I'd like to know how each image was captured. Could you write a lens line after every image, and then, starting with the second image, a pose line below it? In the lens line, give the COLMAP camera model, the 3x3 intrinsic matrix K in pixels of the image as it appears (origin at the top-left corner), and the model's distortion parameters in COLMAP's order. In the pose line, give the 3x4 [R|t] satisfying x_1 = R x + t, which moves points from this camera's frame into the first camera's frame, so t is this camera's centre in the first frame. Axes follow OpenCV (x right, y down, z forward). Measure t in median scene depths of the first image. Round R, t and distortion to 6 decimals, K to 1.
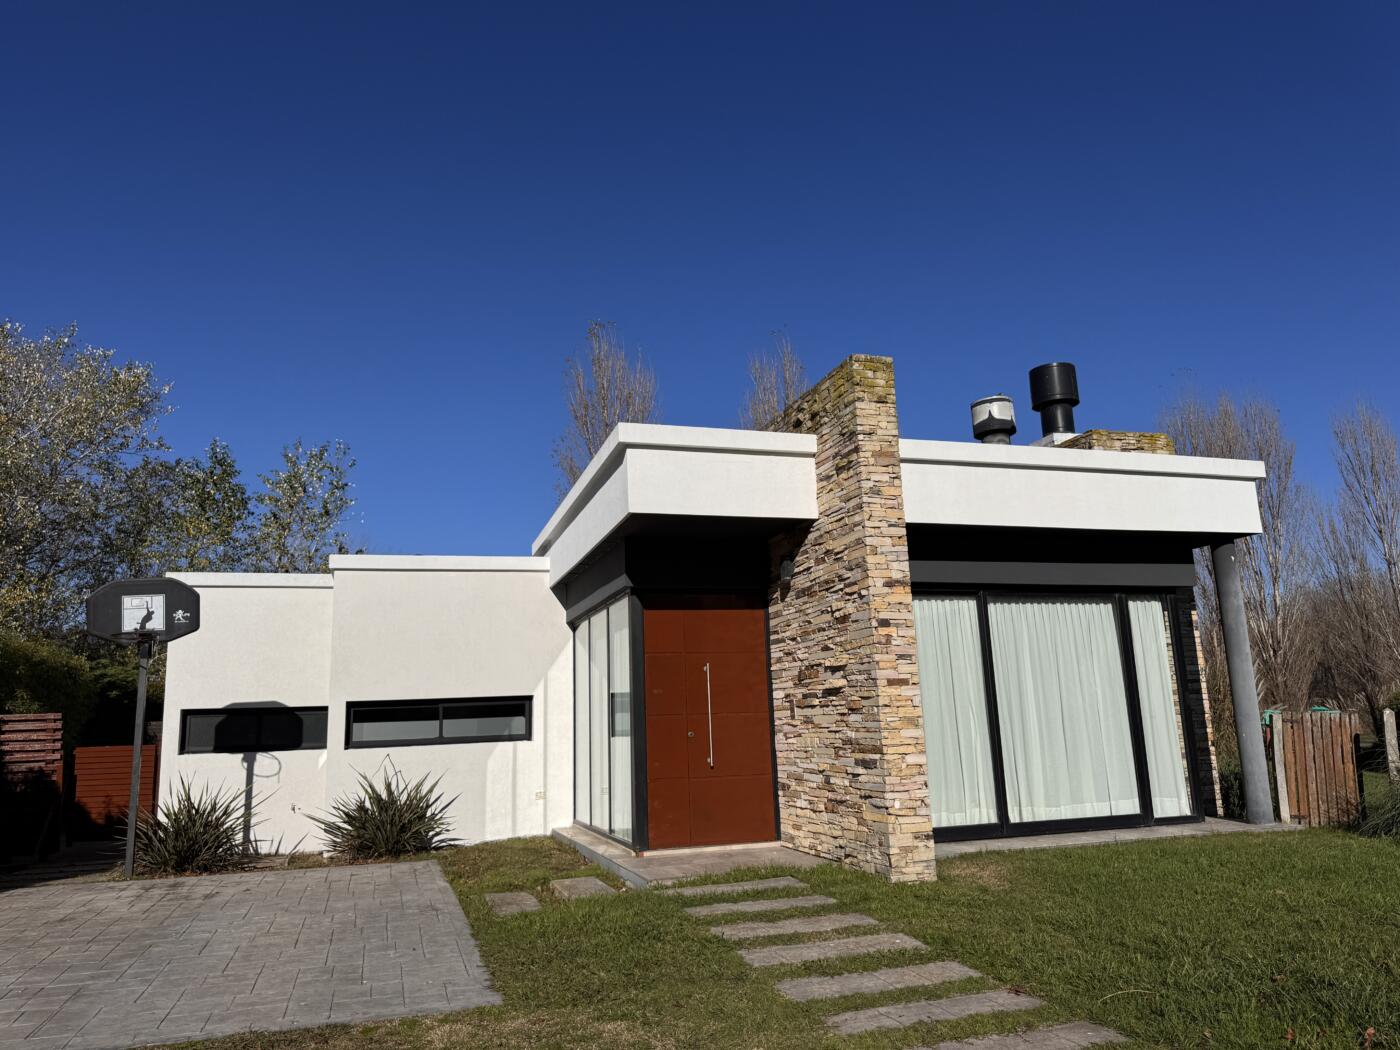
lens RADIAL K [[979.1, 0, 696.2], [0, 979.1, 523.4], [0, 0, 1]] dist [0.067798, -0.004048]
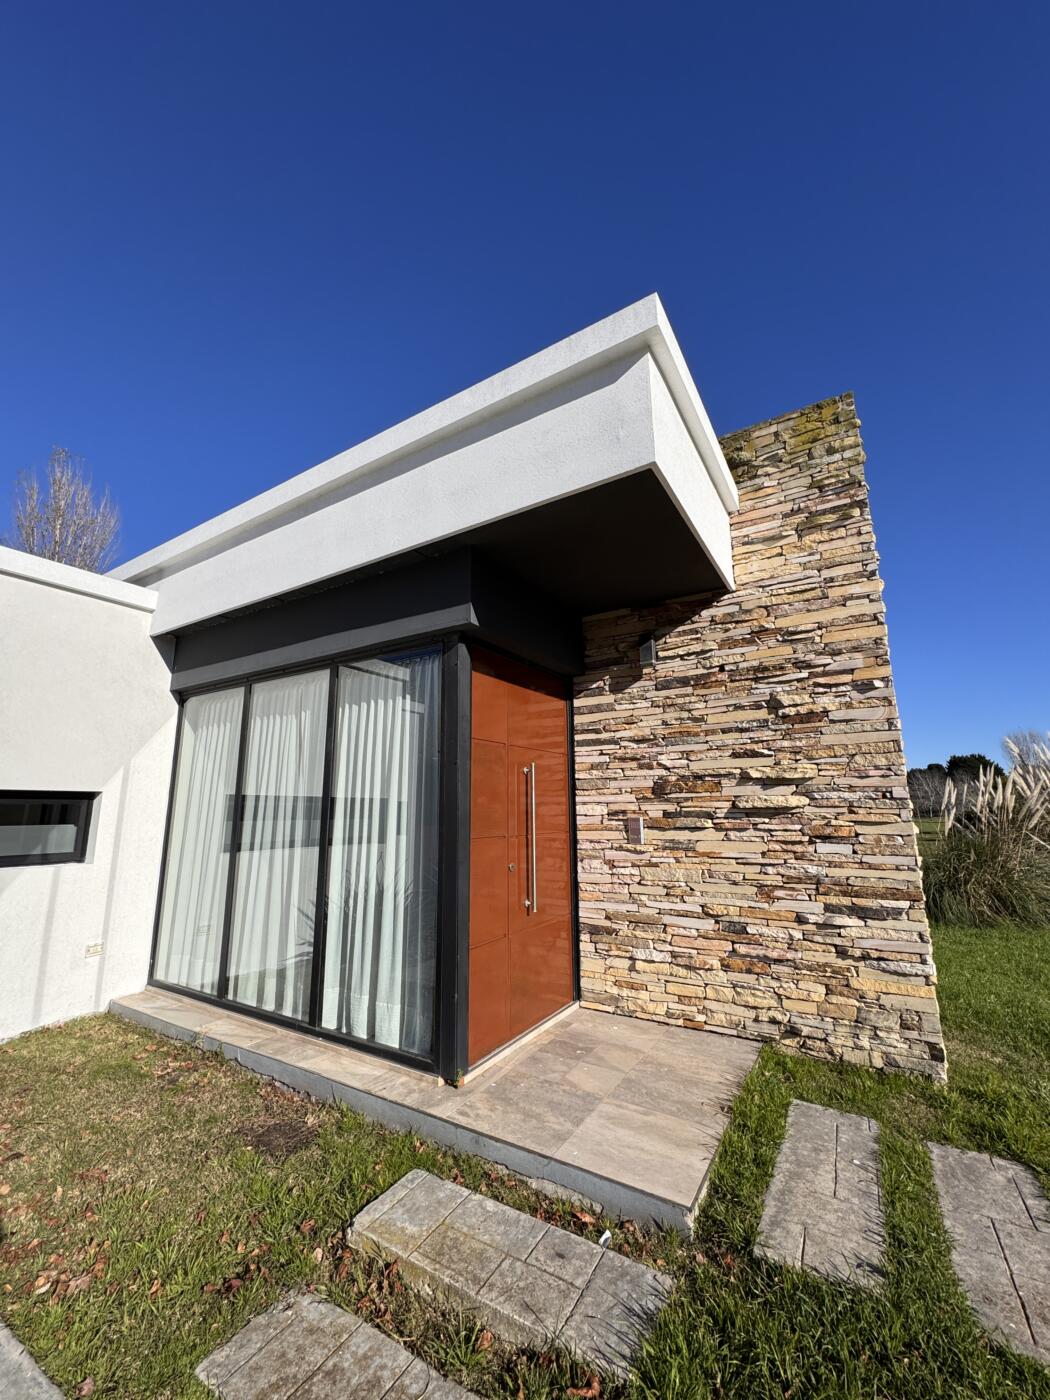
lens RADIAL K [[559.9, 0, 529.5], [0, 559.9, 704.7], [0, 0, 1]] dist [-0.002559, 0.000344]
pose [[0.754855, 0.150929, 0.638290, -0.252767], [-0.148997, 0.987181, -0.057220, 0.126189], [-0.638744, -0.051910, 0.767666, 0.702461]]
